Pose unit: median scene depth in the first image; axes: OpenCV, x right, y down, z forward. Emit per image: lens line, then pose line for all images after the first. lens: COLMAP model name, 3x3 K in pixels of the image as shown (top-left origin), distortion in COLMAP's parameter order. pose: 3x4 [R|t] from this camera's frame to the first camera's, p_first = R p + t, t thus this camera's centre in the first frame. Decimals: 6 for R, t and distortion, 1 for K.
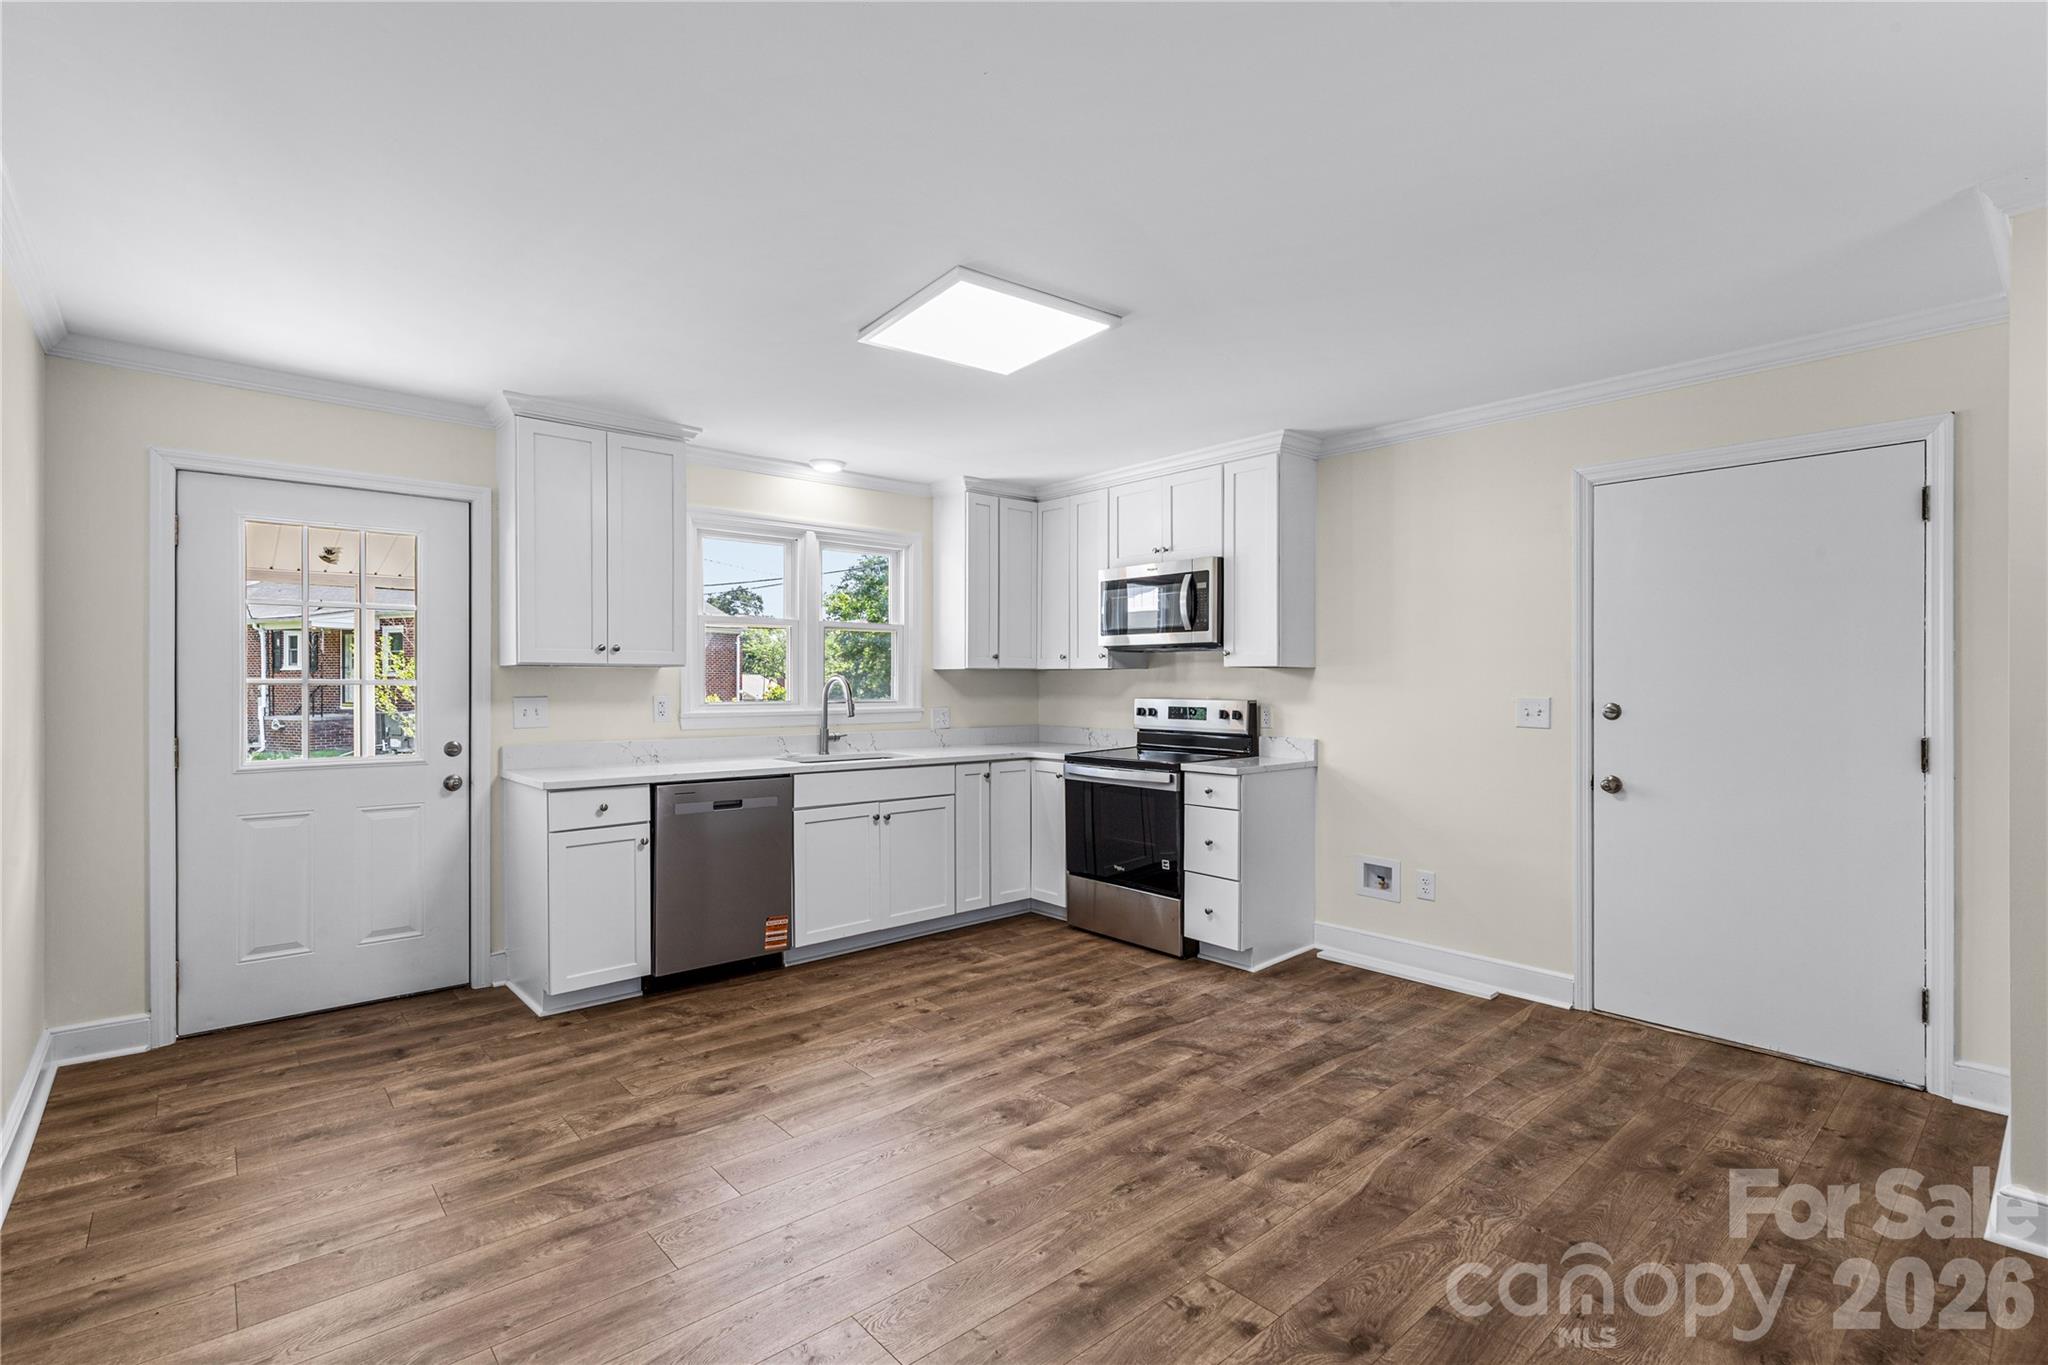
lens RADIAL K [[943.6, 0, 1024.0], [0, 943.6, 682.5], [0, 0, 1]] dist [0.008310, -0.000568]
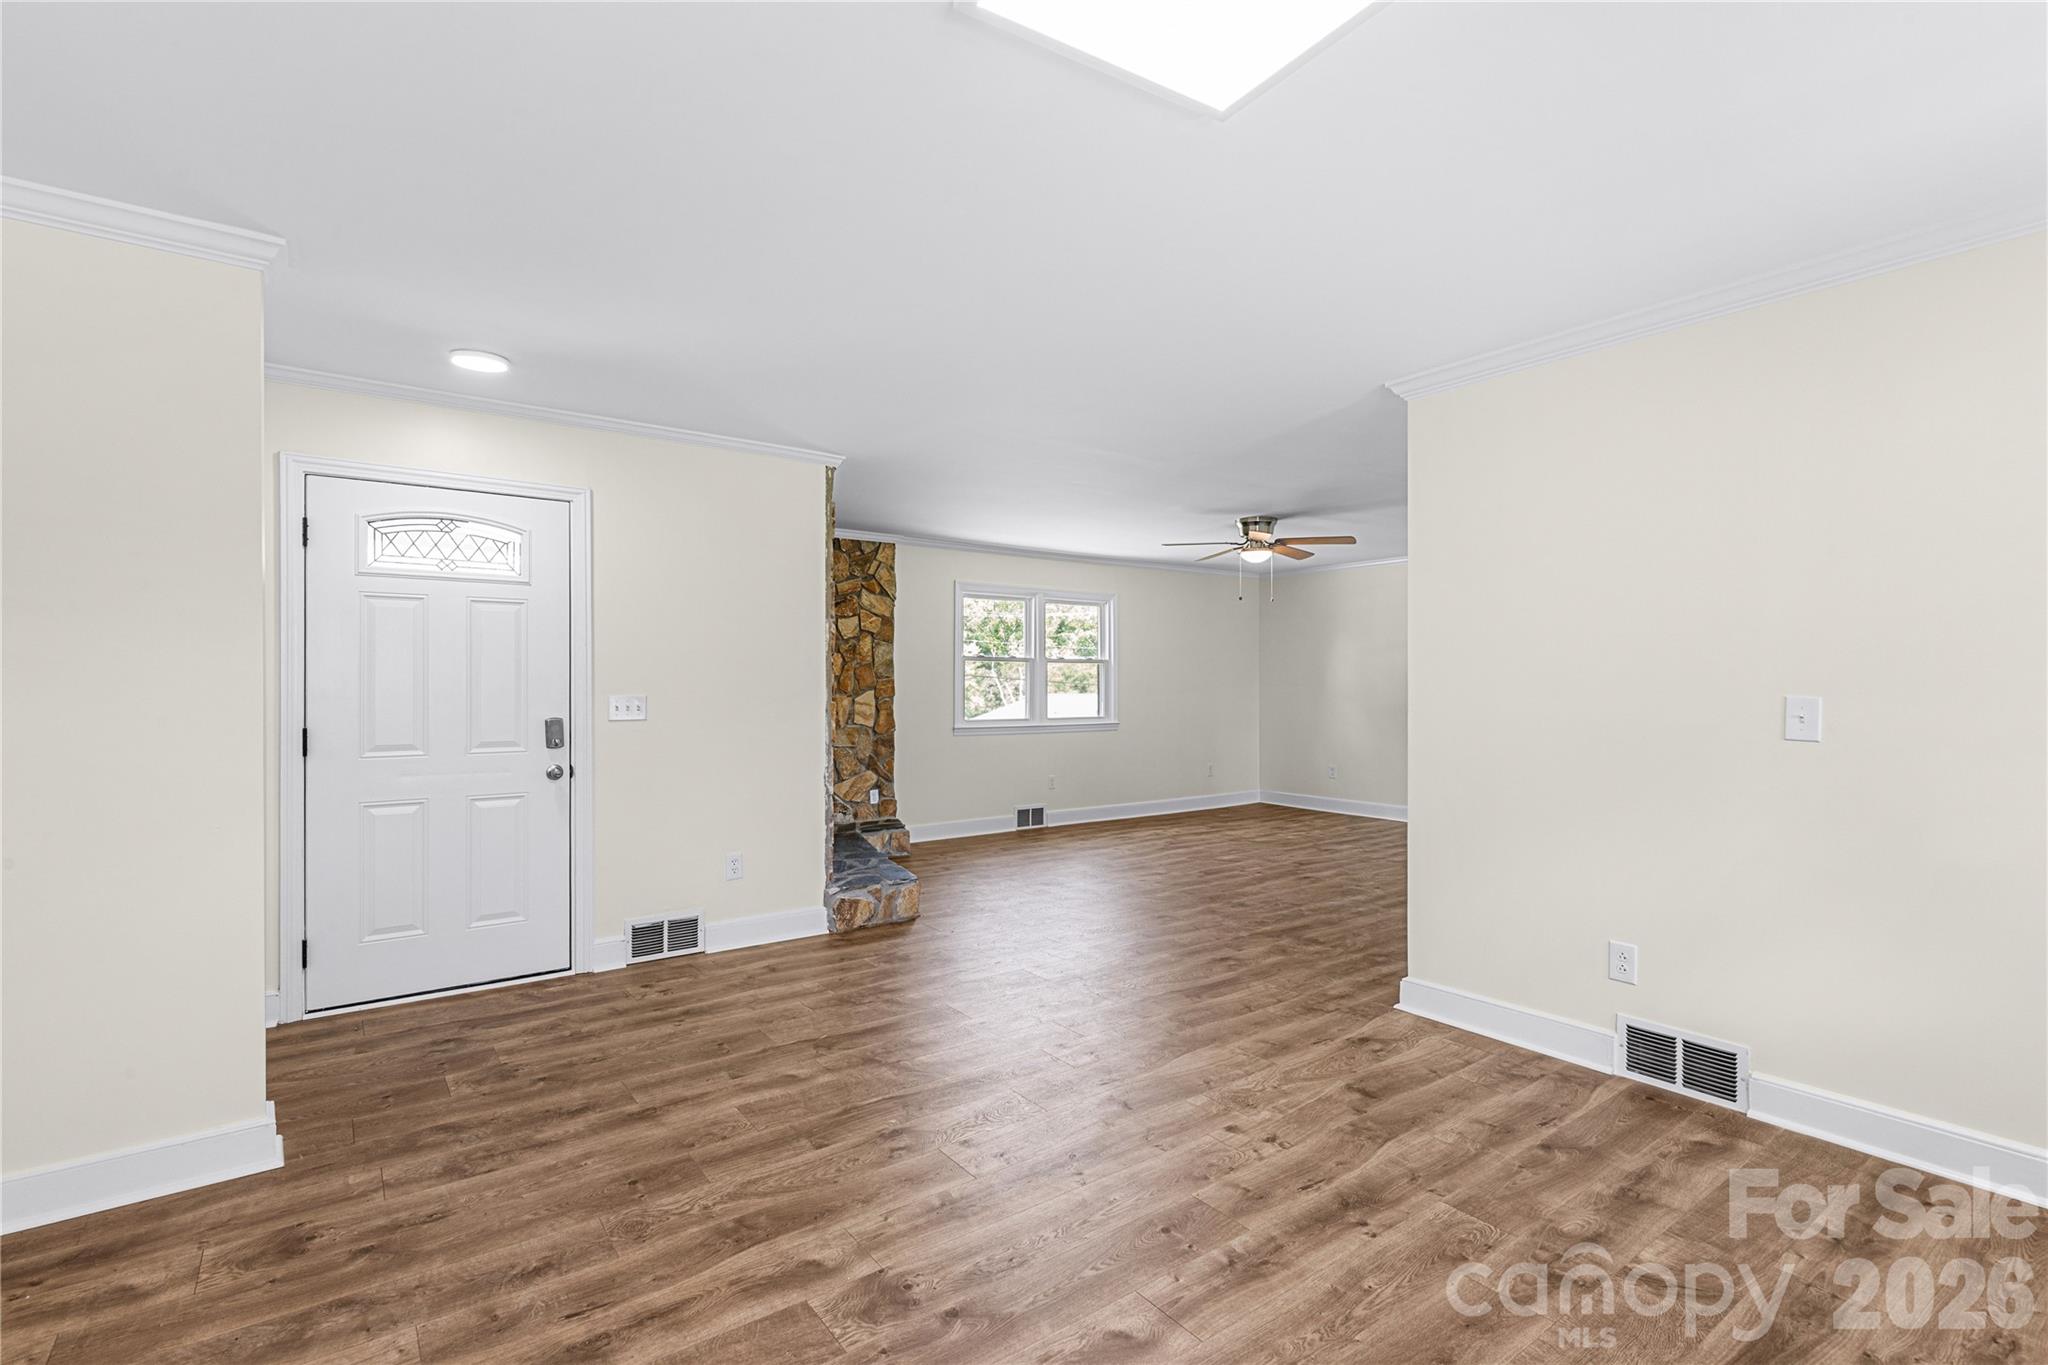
lens RADIAL K [[943.6, 0, 1024.0], [0, 943.6, 682.5], [0, 0, 1]] dist [0.008310, -0.000568]
pose [[-0.996145, -0.000192, 0.087717, 0.013560], [-0.000230, 1.000000, -0.000424, 0.002536], [-0.087717, -0.000443, -0.996145, 1.102335]]
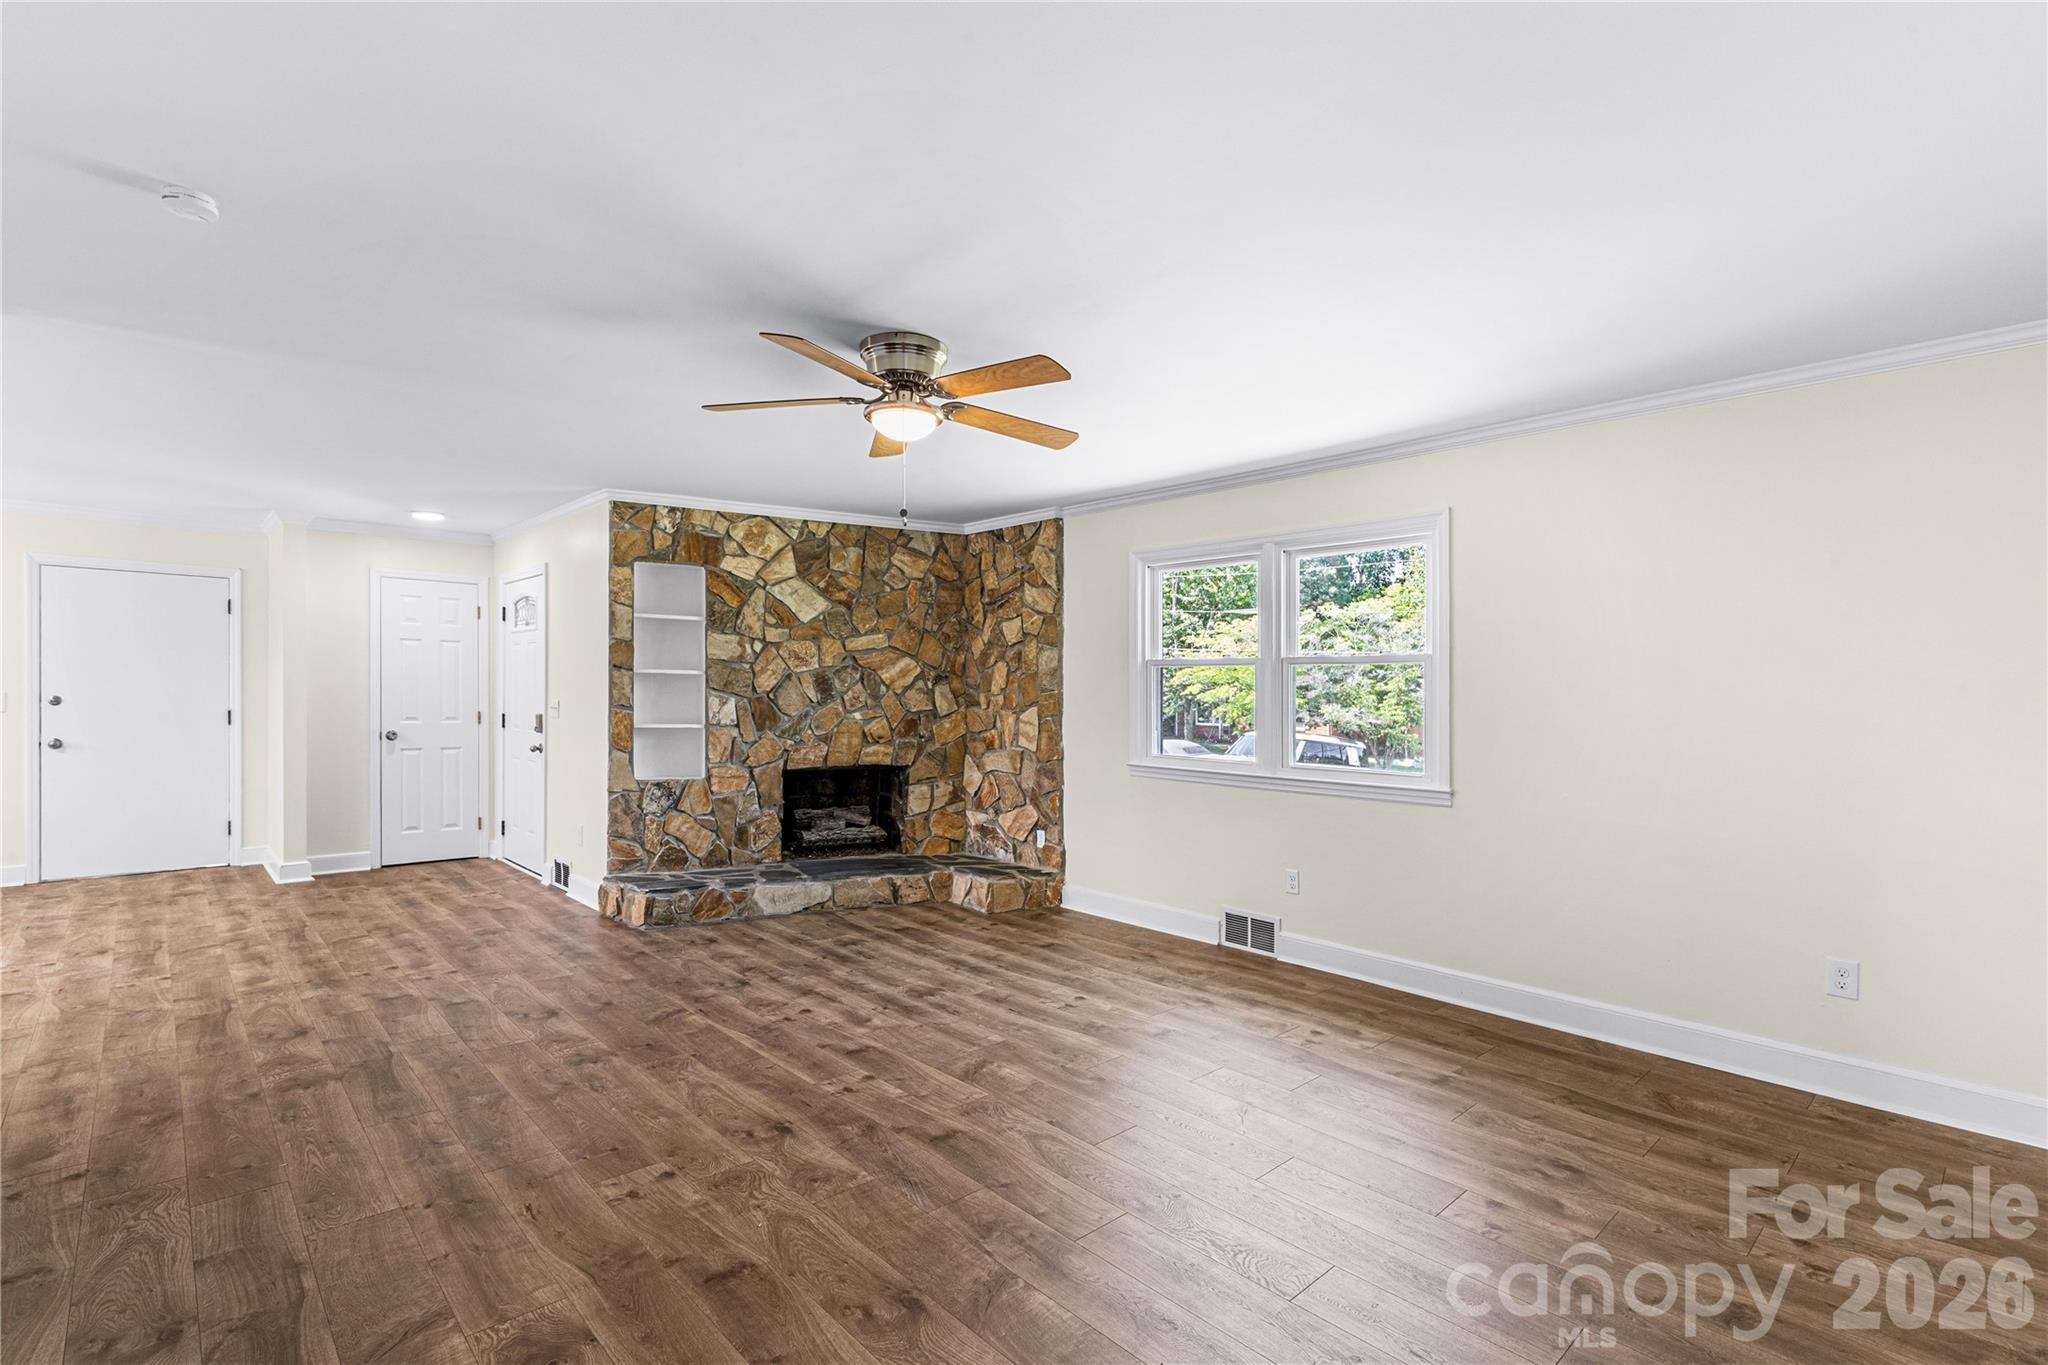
lens RADIAL K [[950.4, 0, 1017.8], [0, 950.4, 689.3], [0, 0, 1]] dist [0.008991, -0.000928]
pose [[-0.024453, 0.007185, 0.999675, -0.999292], [-0.012258, 0.999897, -0.007486, 0.001524], [-0.999626, -0.012437, -0.024363, -0.599661]]
